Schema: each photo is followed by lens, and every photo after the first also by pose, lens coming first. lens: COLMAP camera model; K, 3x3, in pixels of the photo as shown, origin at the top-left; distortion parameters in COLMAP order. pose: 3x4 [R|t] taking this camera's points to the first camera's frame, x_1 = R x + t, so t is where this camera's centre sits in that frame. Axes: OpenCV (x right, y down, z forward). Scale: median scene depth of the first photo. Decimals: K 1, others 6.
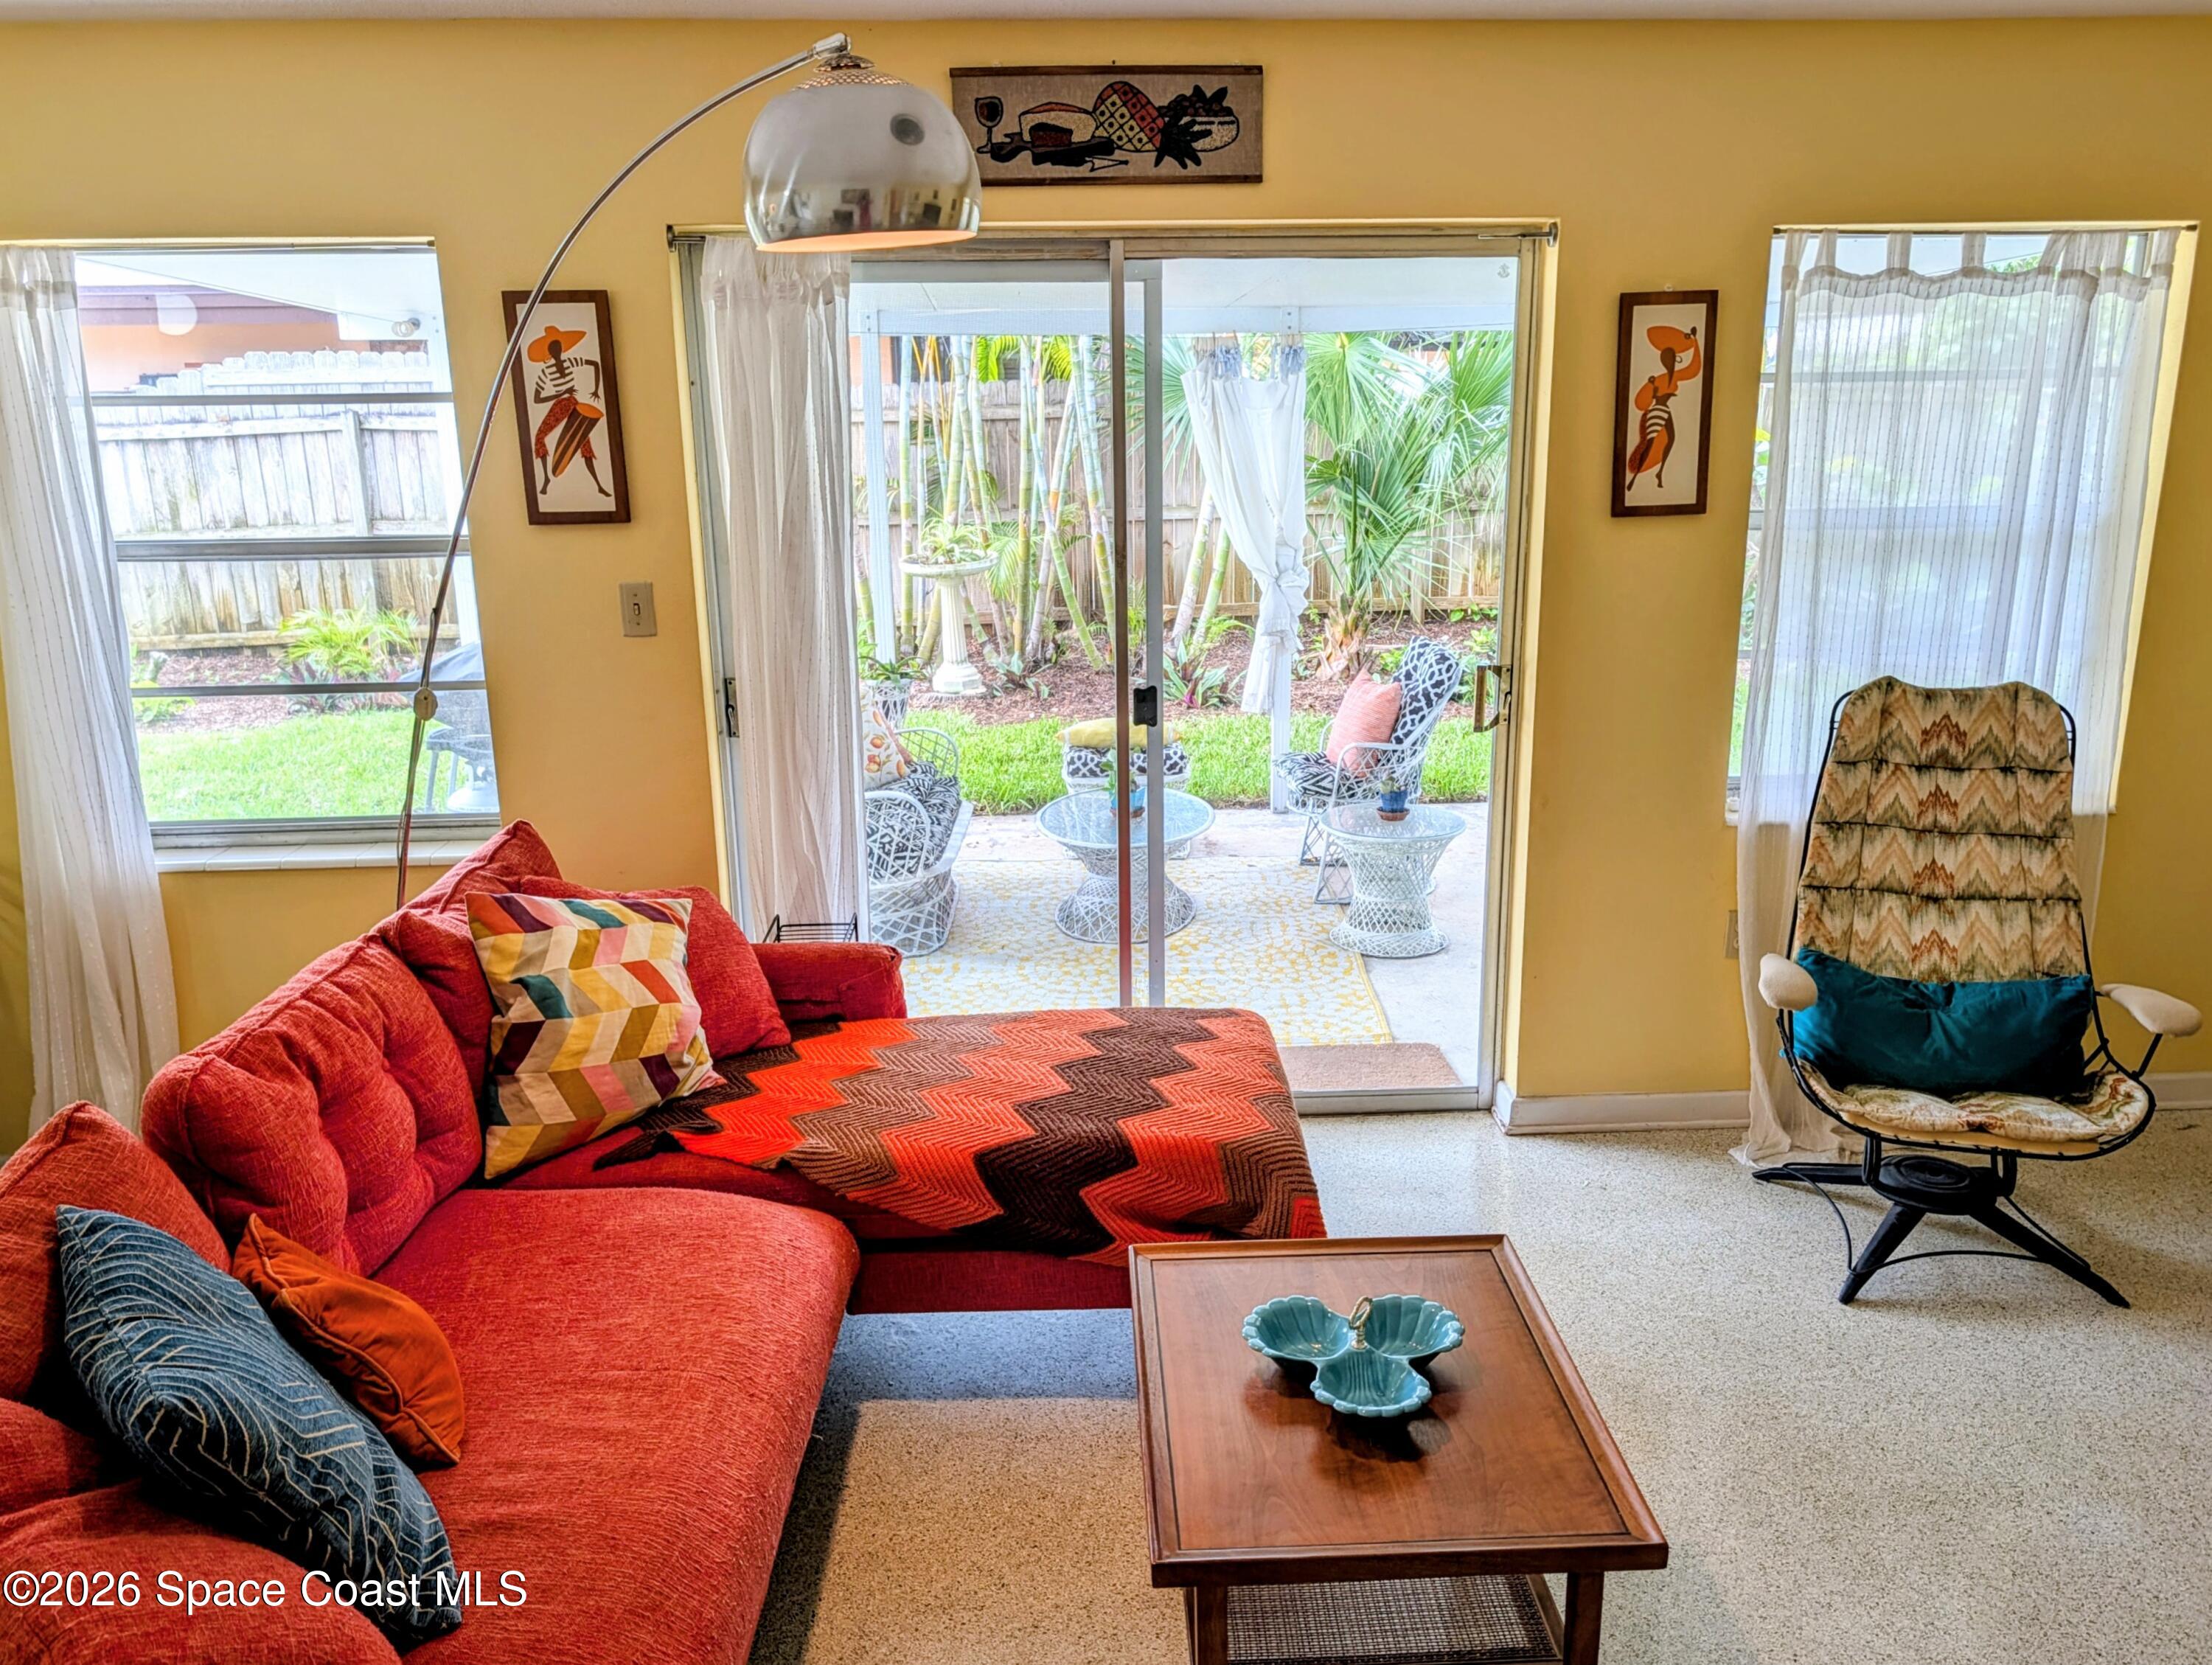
lens RADIAL K [[1670.8, 0, 1147.2], [0, 1670.8, 830.6], [0, 0, 1]] dist [0.040135, -0.044069]
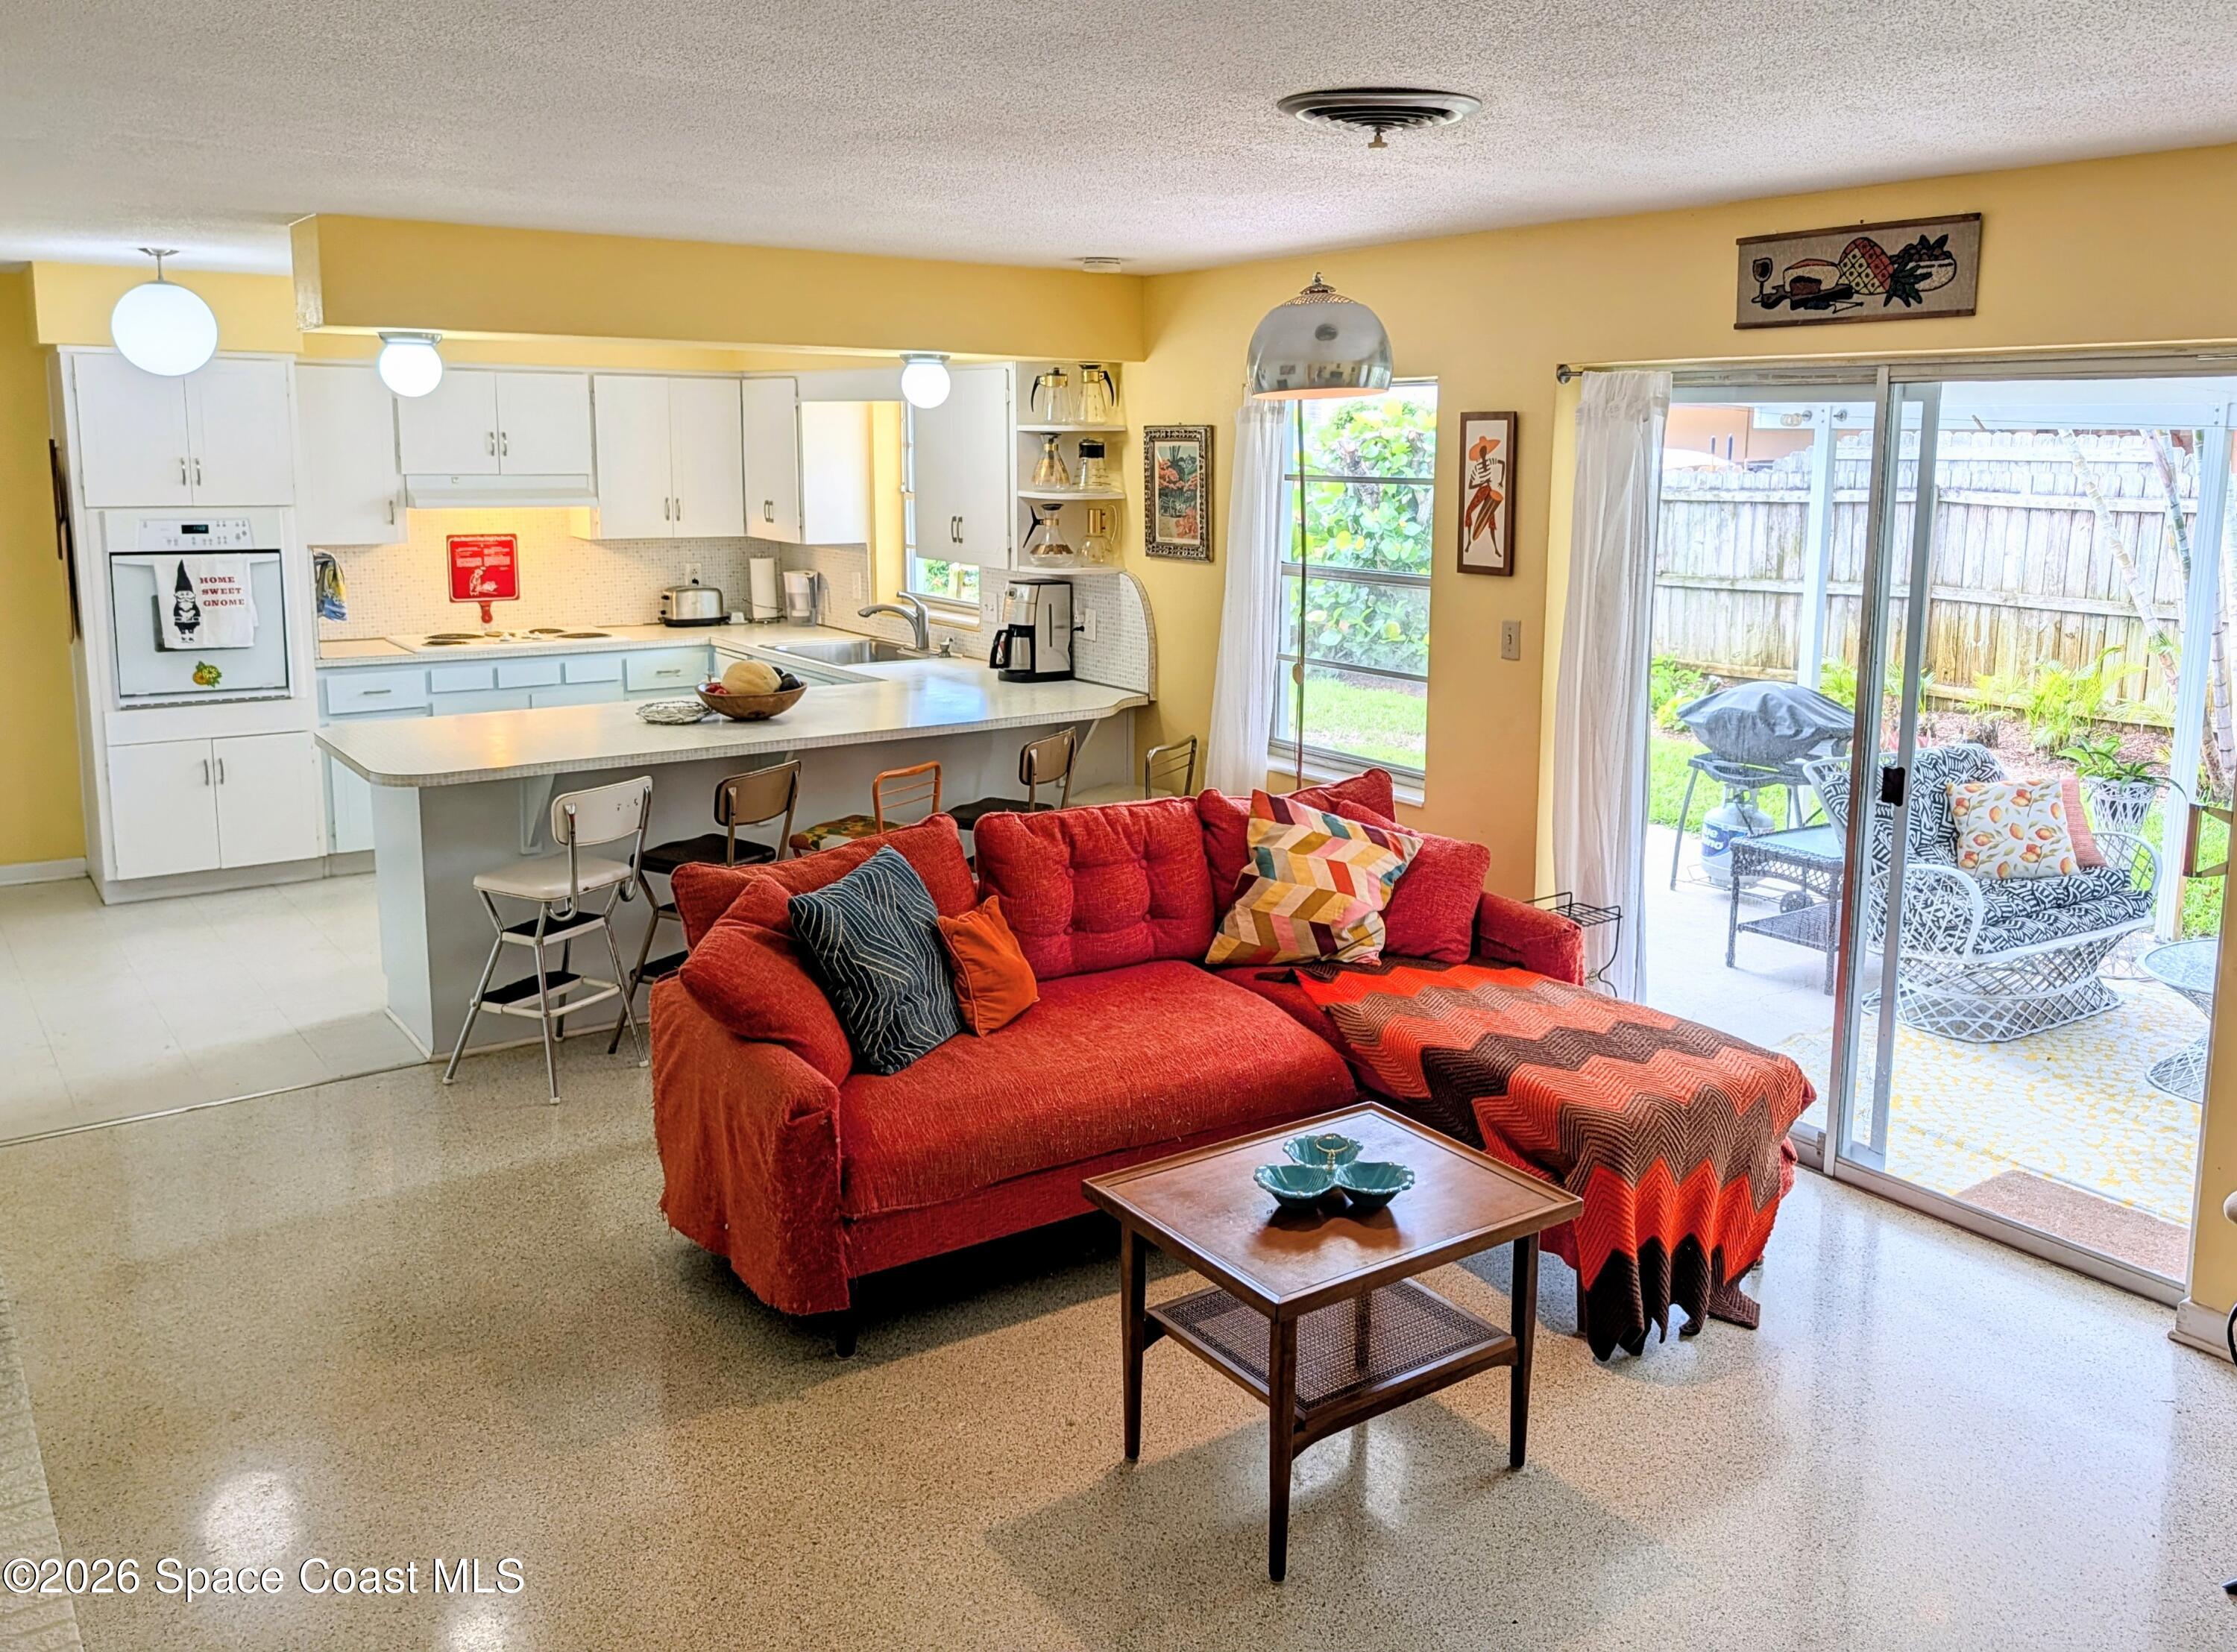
lens RADIAL K [[1779.4, 0, 1197.3], [0, 1779.4, 700.1], [0, 0, 1]] dist [0.035130, -0.032690]
pose [[0.548422, 0.137931, -0.824748, 0.739555], [-0.235531, 0.971849, 0.005915, -0.032782], [0.802346, 0.191009, 0.565470, -0.003972]]
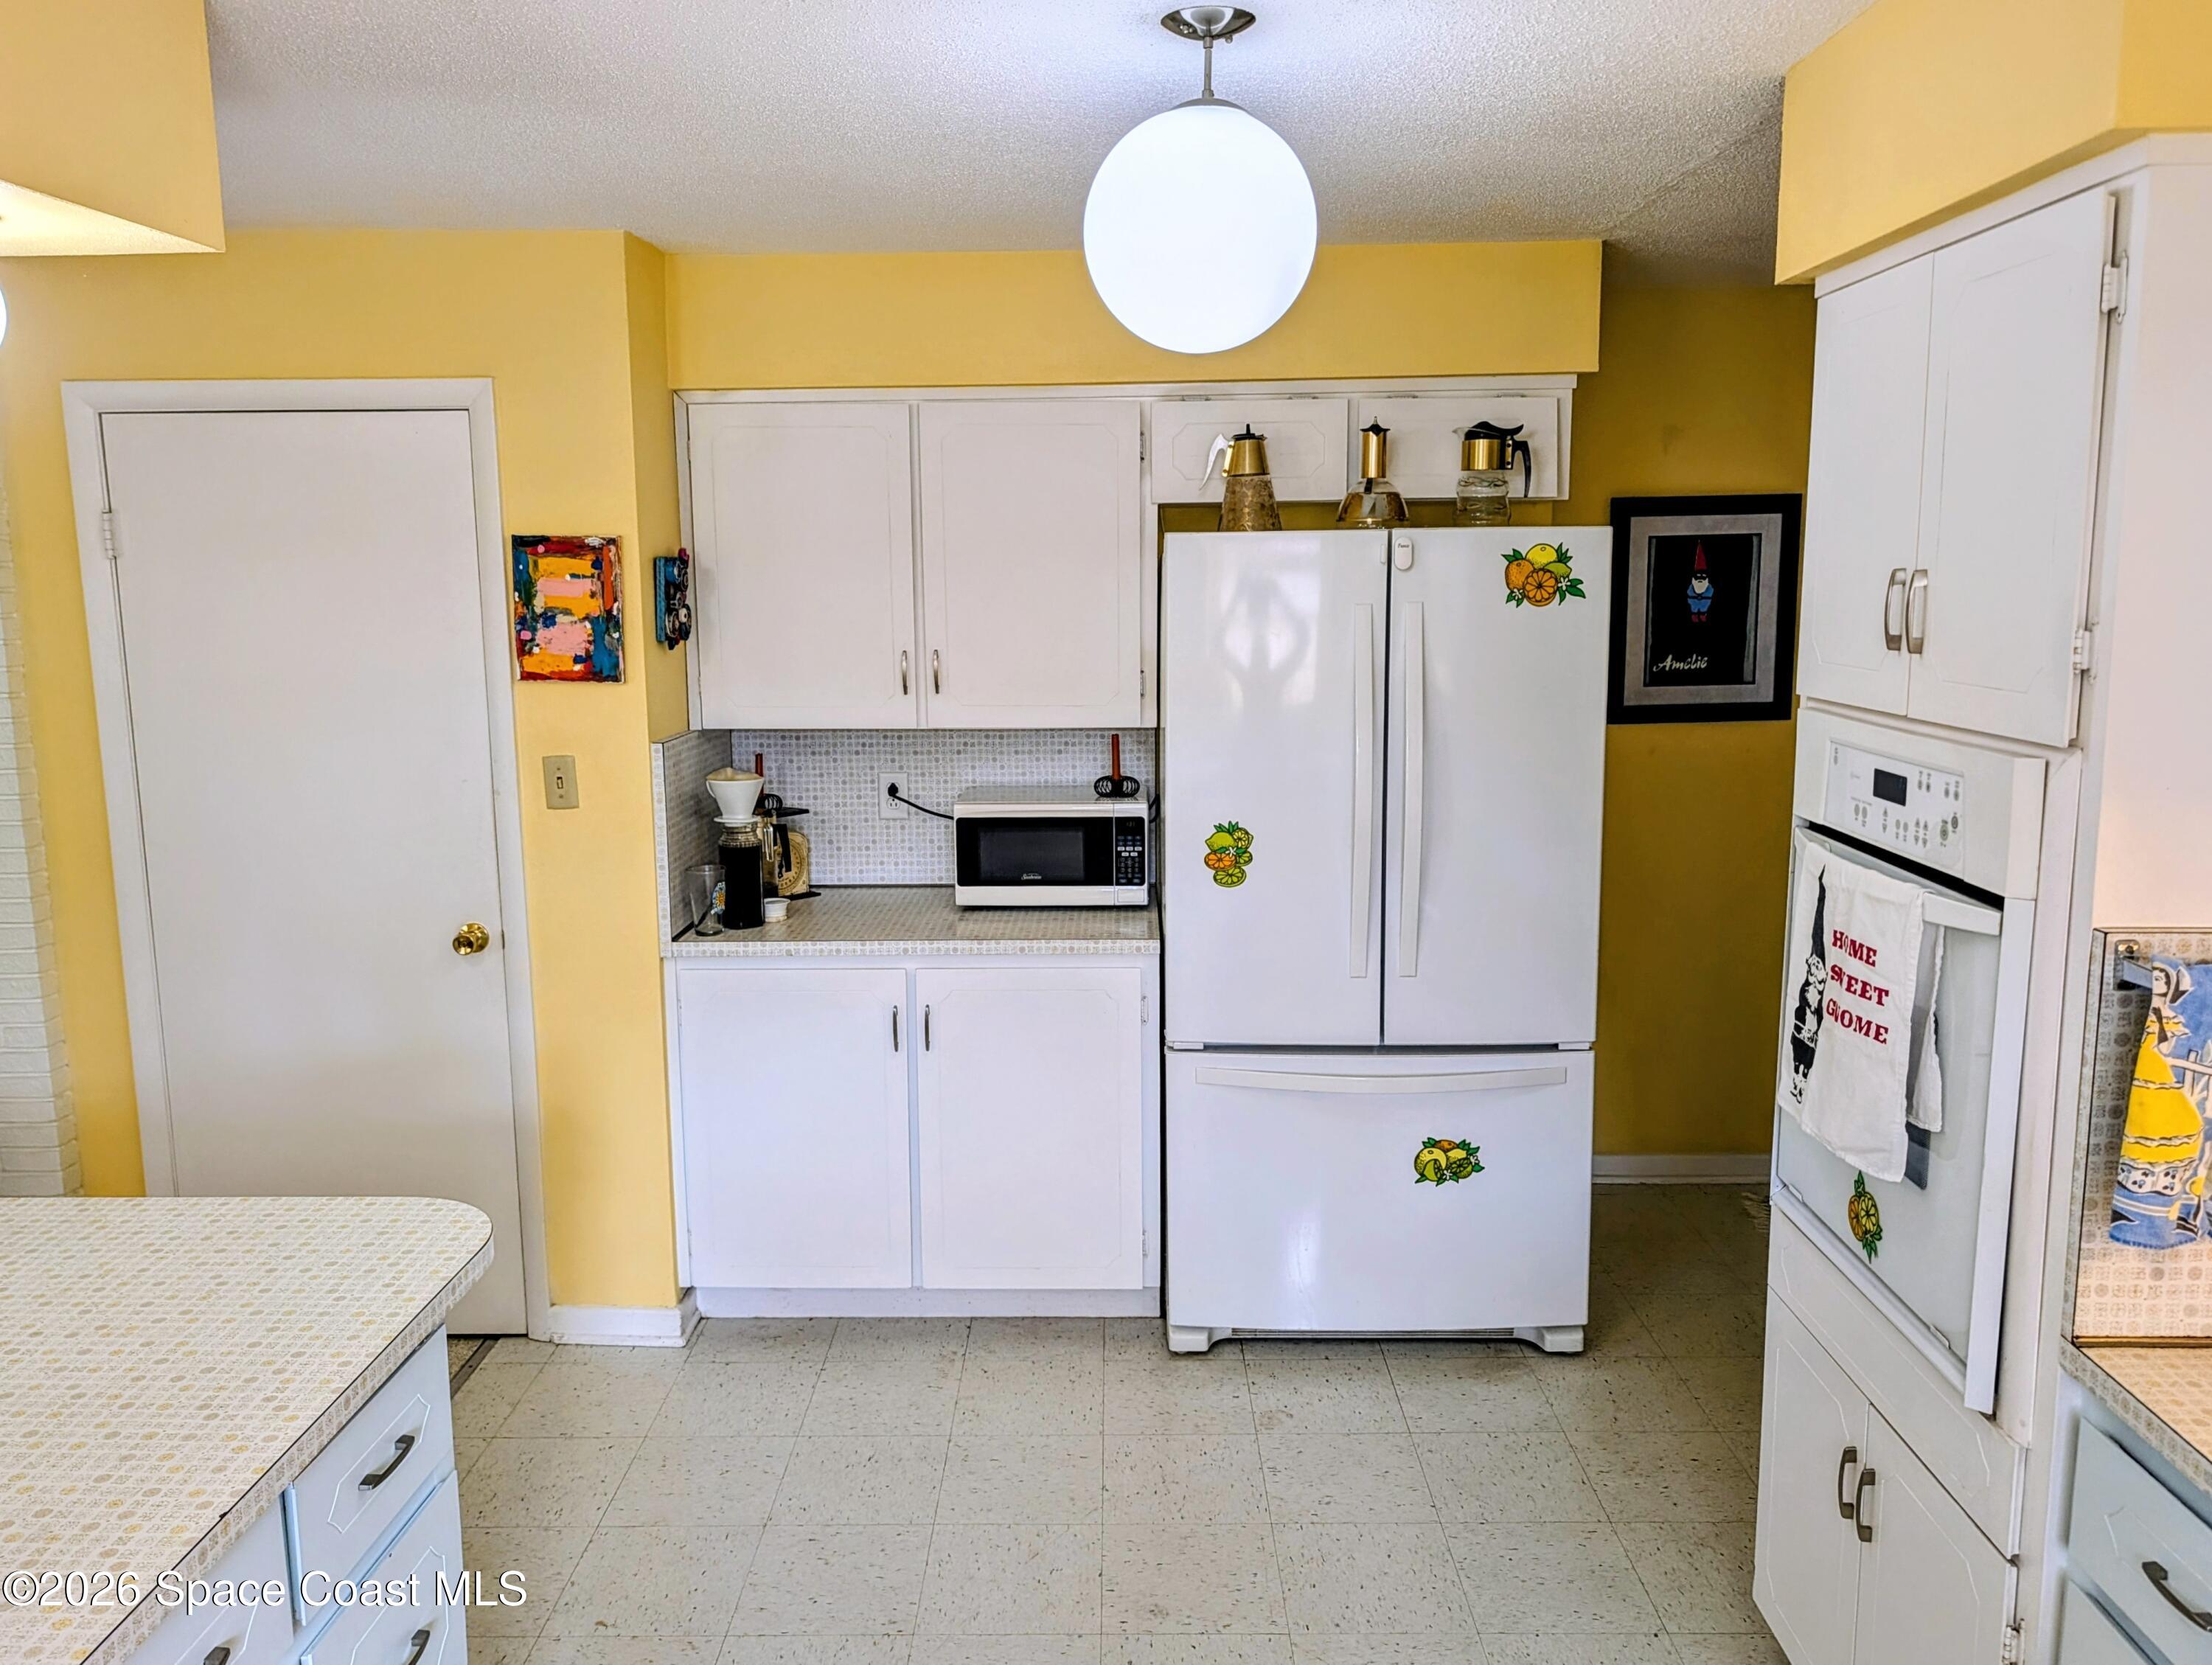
lens RADIAL K [[1612.2, 0, 1115.3], [0, 1612.2, 808.4], [0, 0, 1]] dist [0.026531, -0.021488]
pose [[-0.996113, 0.003749, 0.088007, -1.226774], [0.038803, 0.915608, 0.400195, -0.174074], [-0.079080, 0.402054, -0.912195, 0.719726]]
